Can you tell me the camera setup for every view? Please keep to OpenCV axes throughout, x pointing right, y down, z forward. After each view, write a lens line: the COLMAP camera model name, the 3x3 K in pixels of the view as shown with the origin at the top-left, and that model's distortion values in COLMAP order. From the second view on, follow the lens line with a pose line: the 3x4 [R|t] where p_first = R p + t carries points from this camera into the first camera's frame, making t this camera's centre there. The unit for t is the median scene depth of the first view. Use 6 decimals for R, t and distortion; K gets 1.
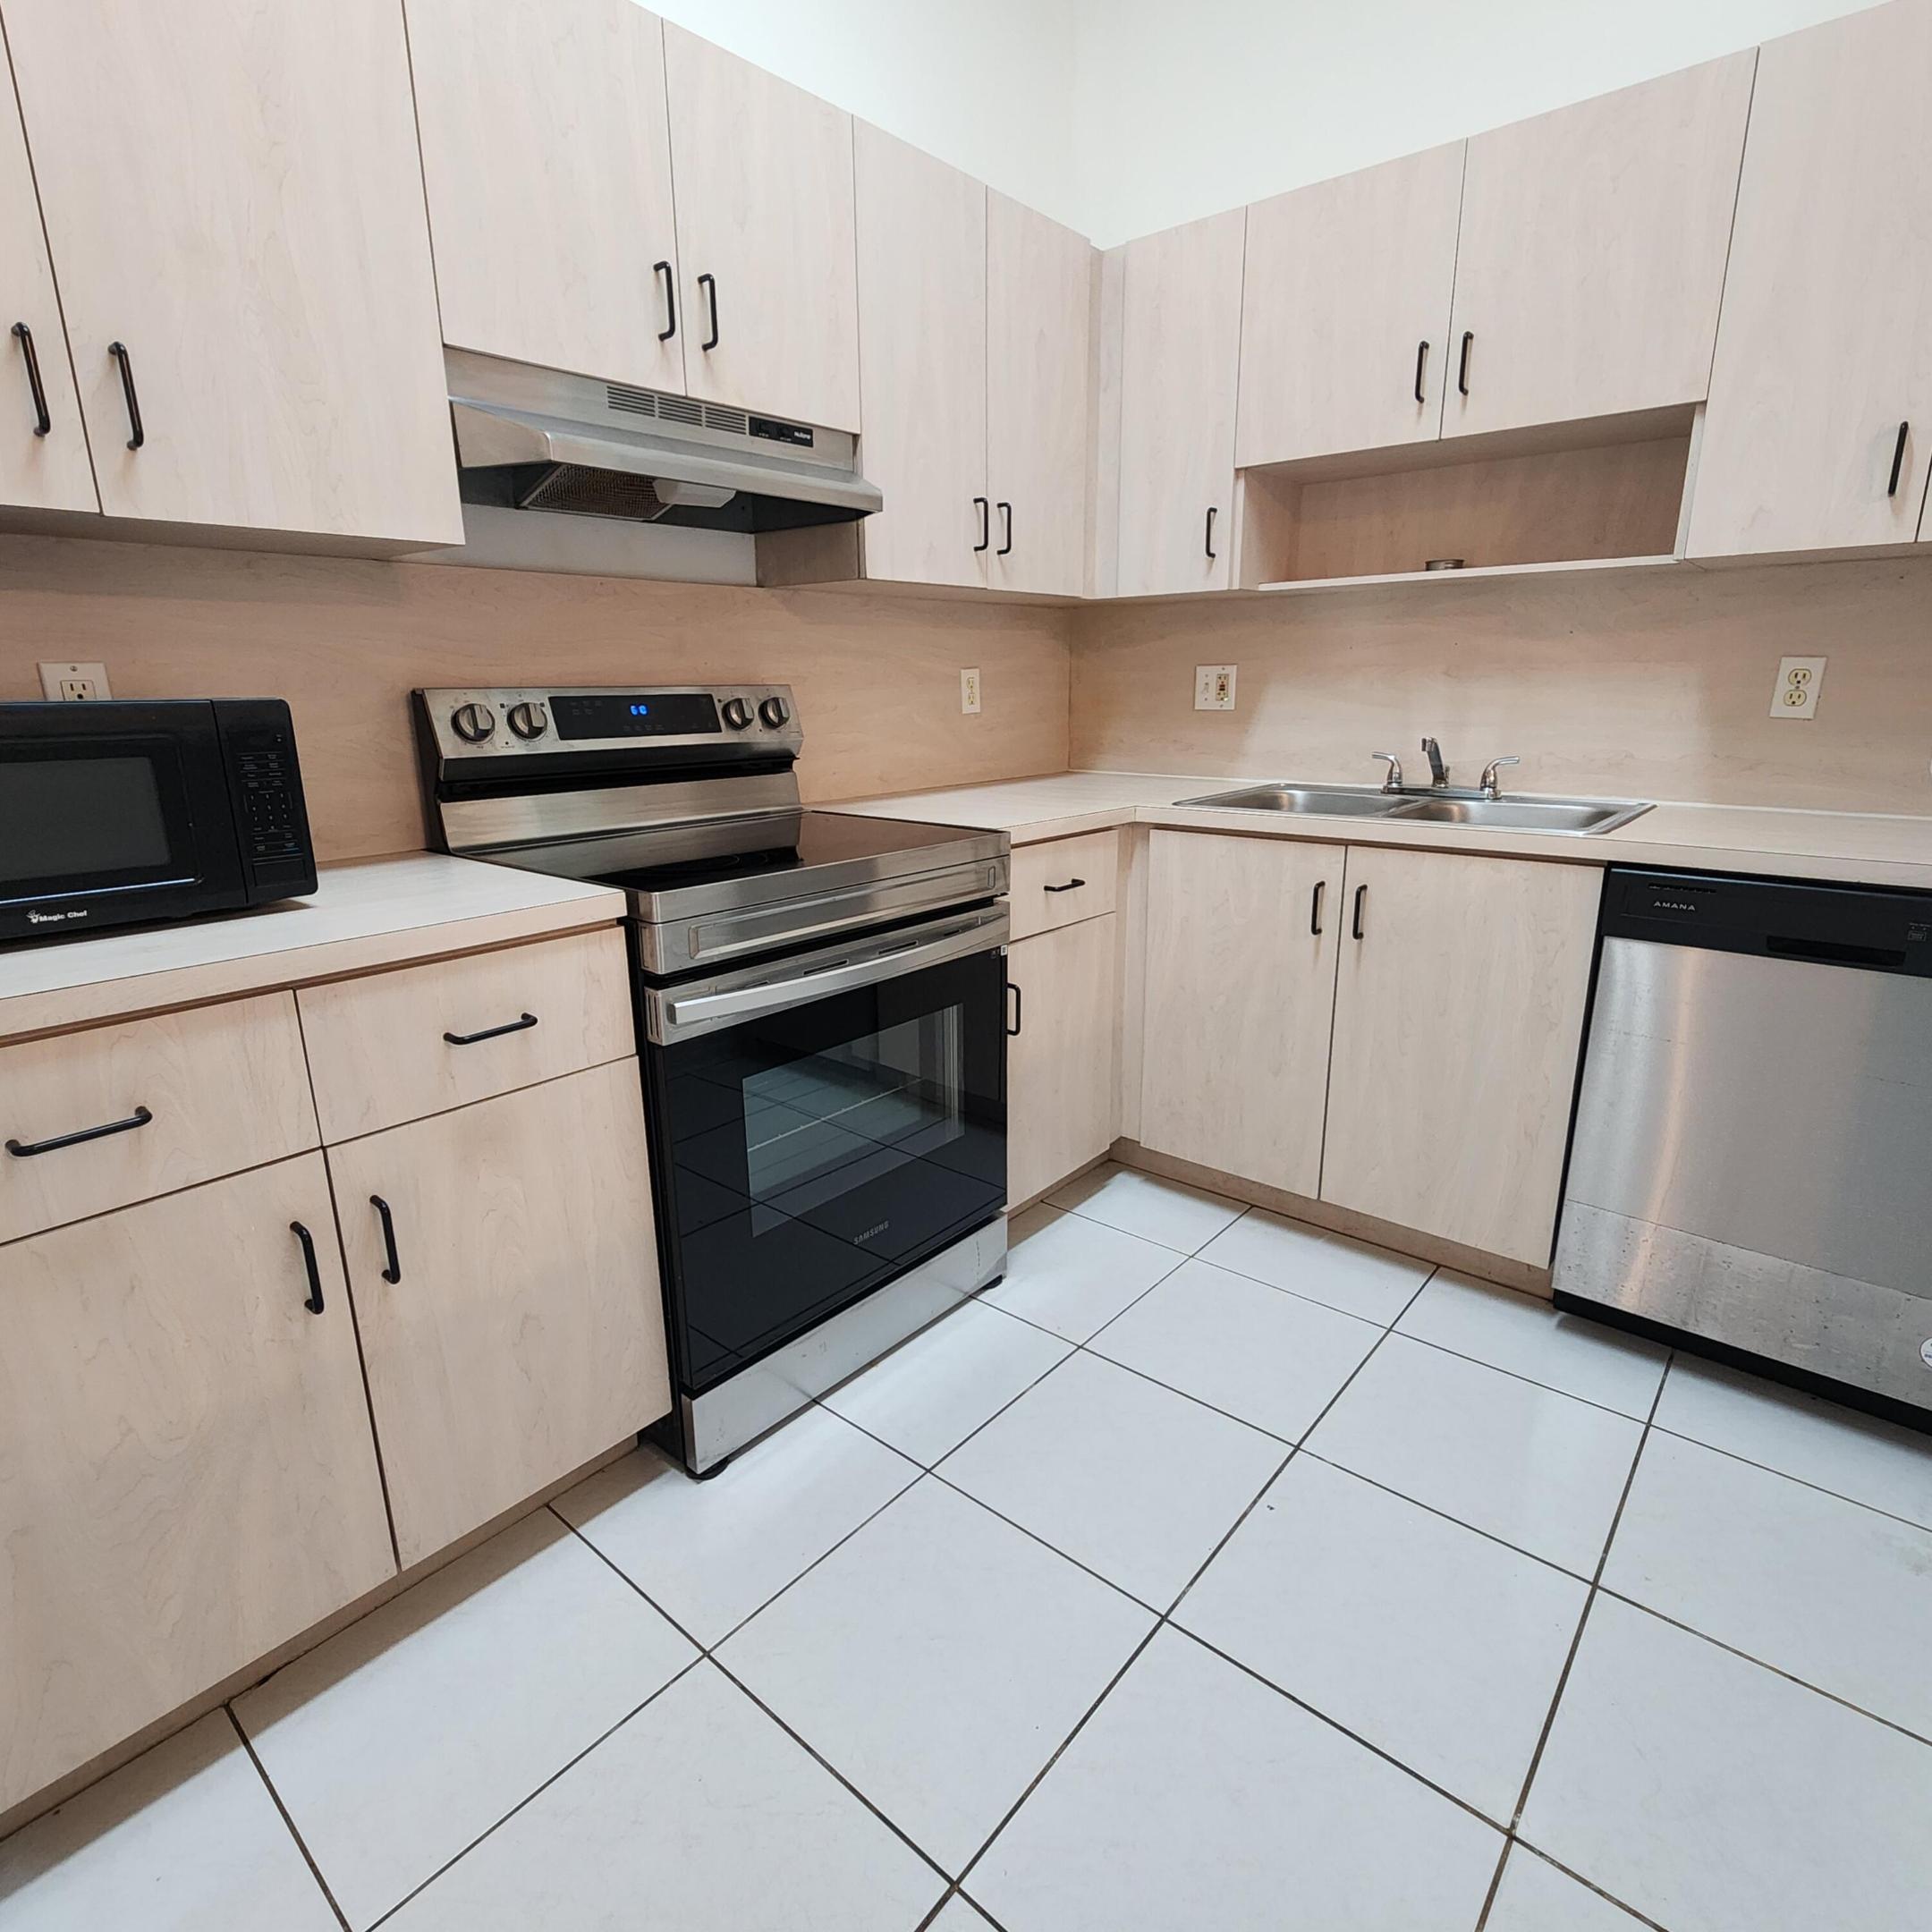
lens RADIAL K [[1054.3, 0, 956.6], [0, 1054.3, 961.6], [0, 0, 1]] dist [-0.002574, -0.001329]
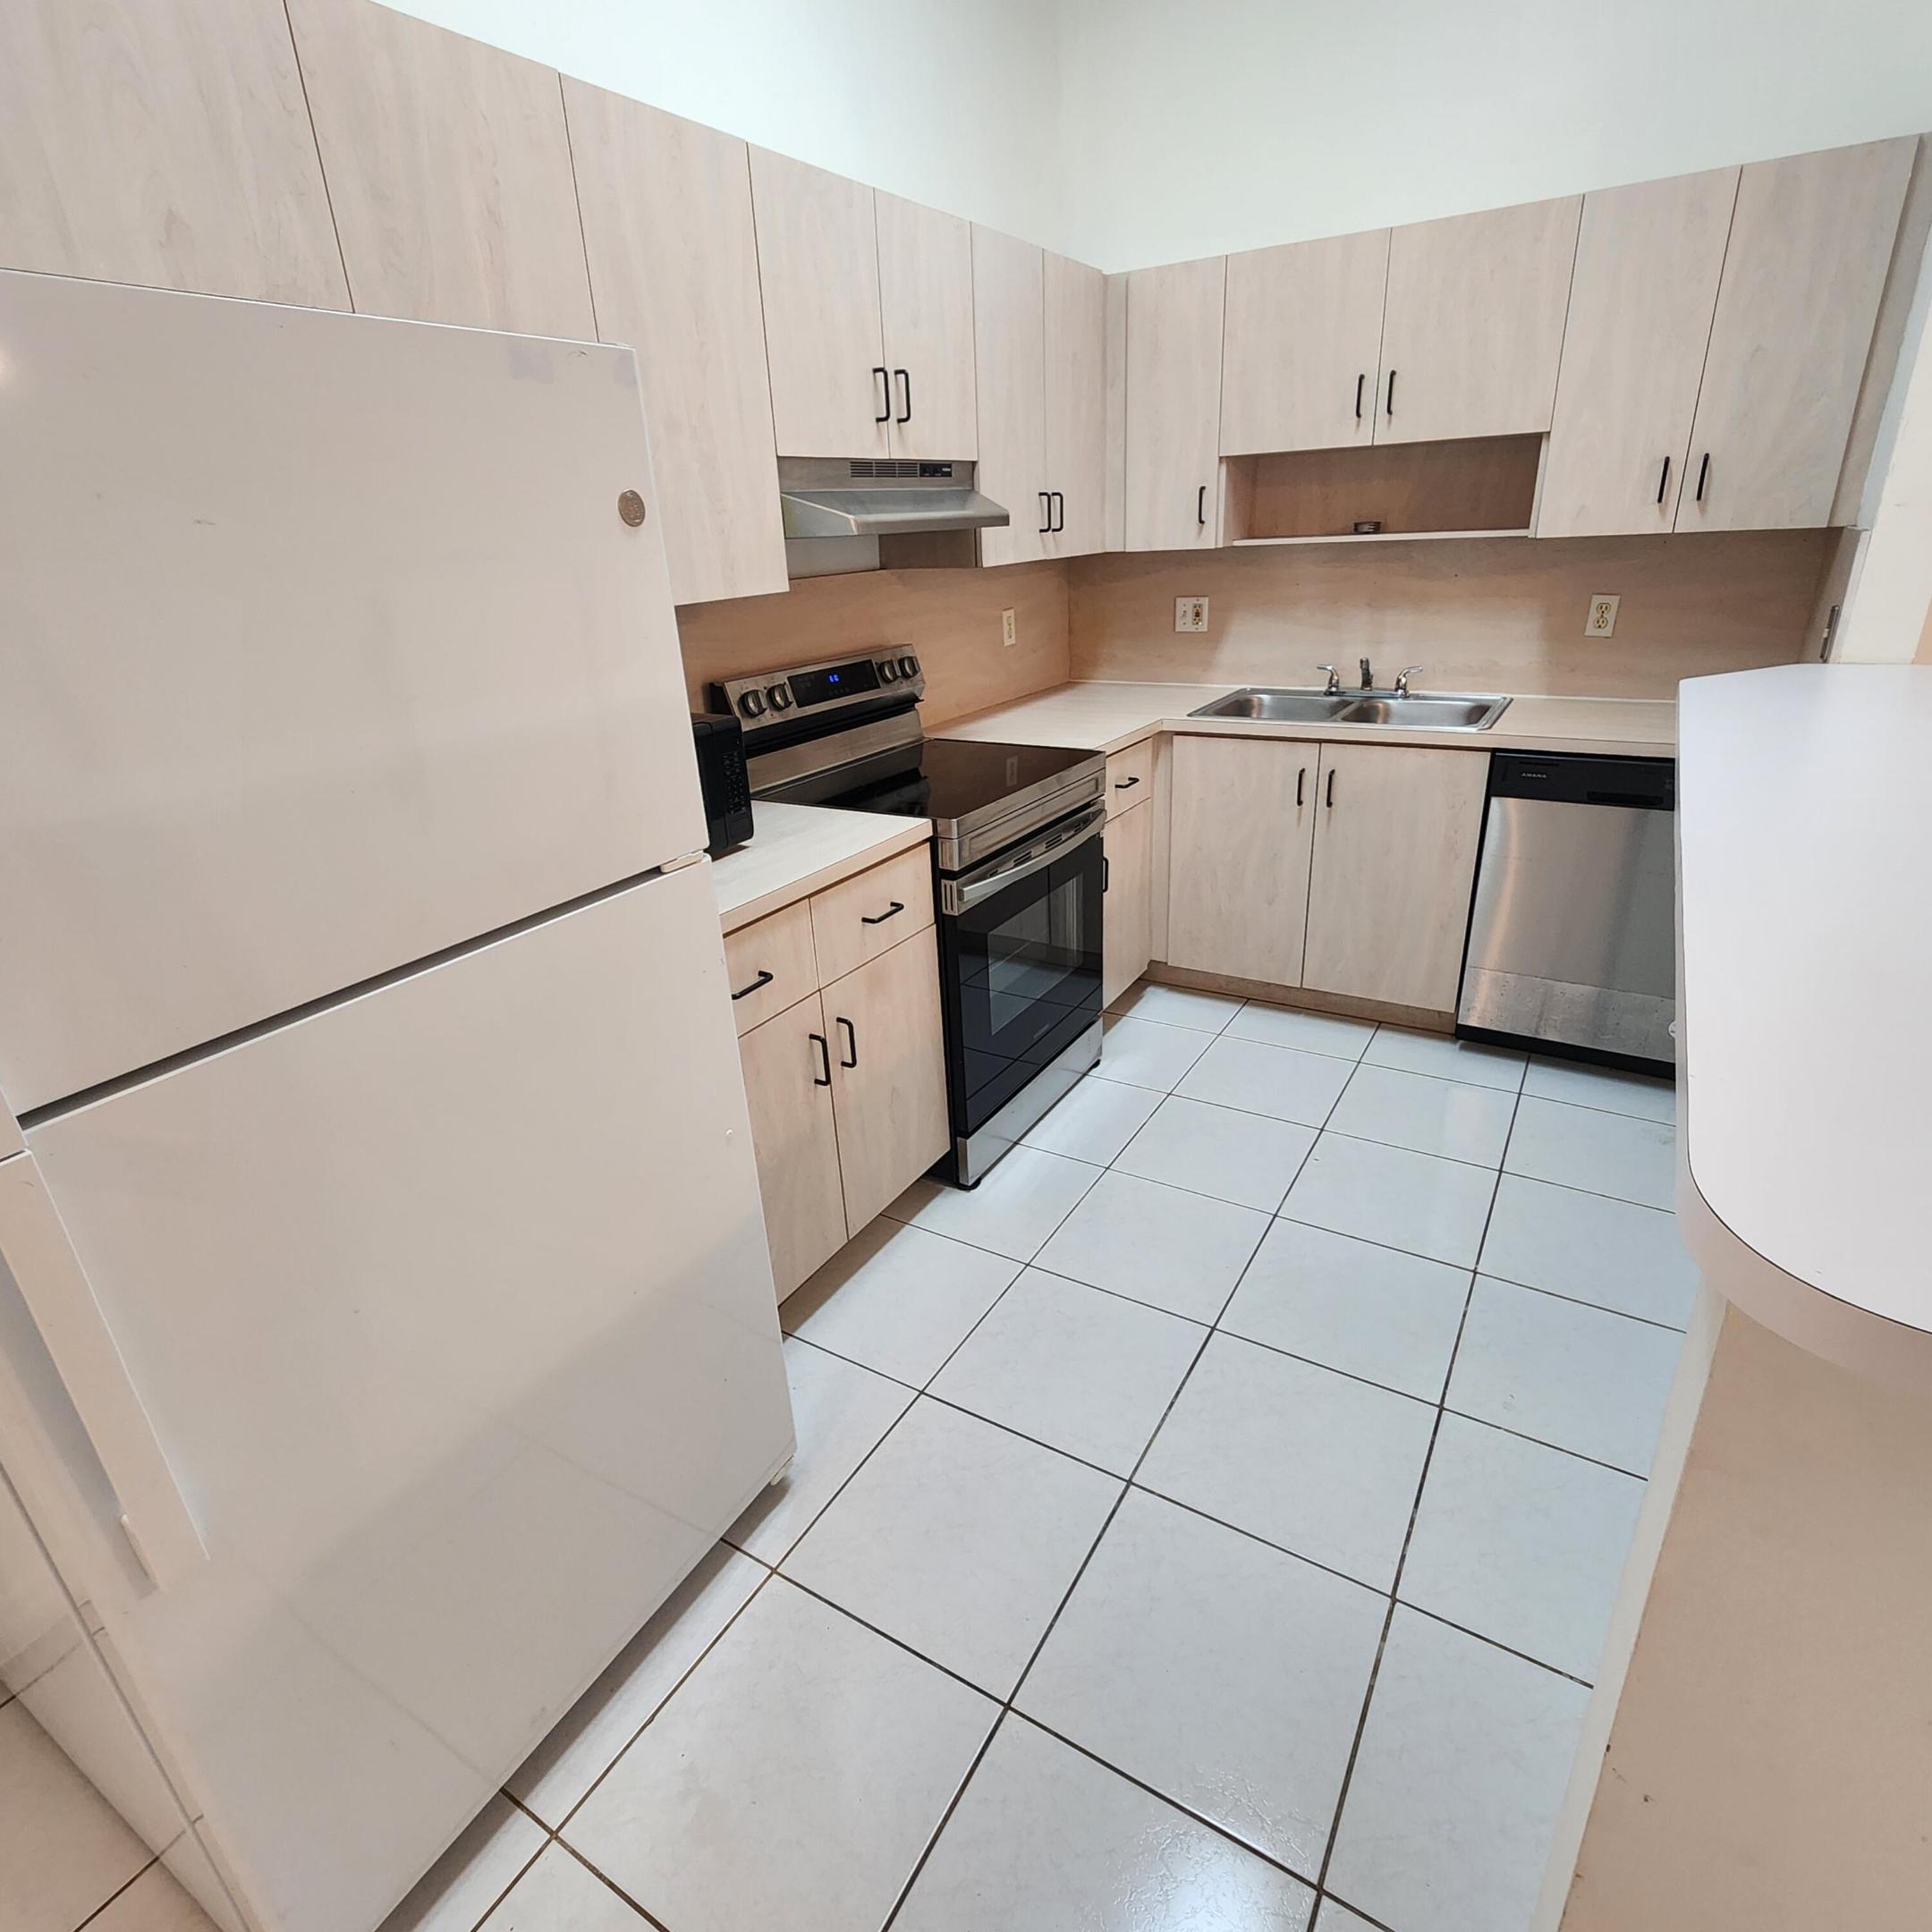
lens RADIAL K [[1054.3, 0, 956.6], [0, 1054.3, 961.6], [0, 0, 1]] dist [-0.002574, -0.001329]
pose [[0.986957, -0.093747, 0.130874, -0.334979], [0.076052, 0.988030, 0.134212, -0.044049], [-0.141889, -0.122508, 0.982273, -0.385063]]
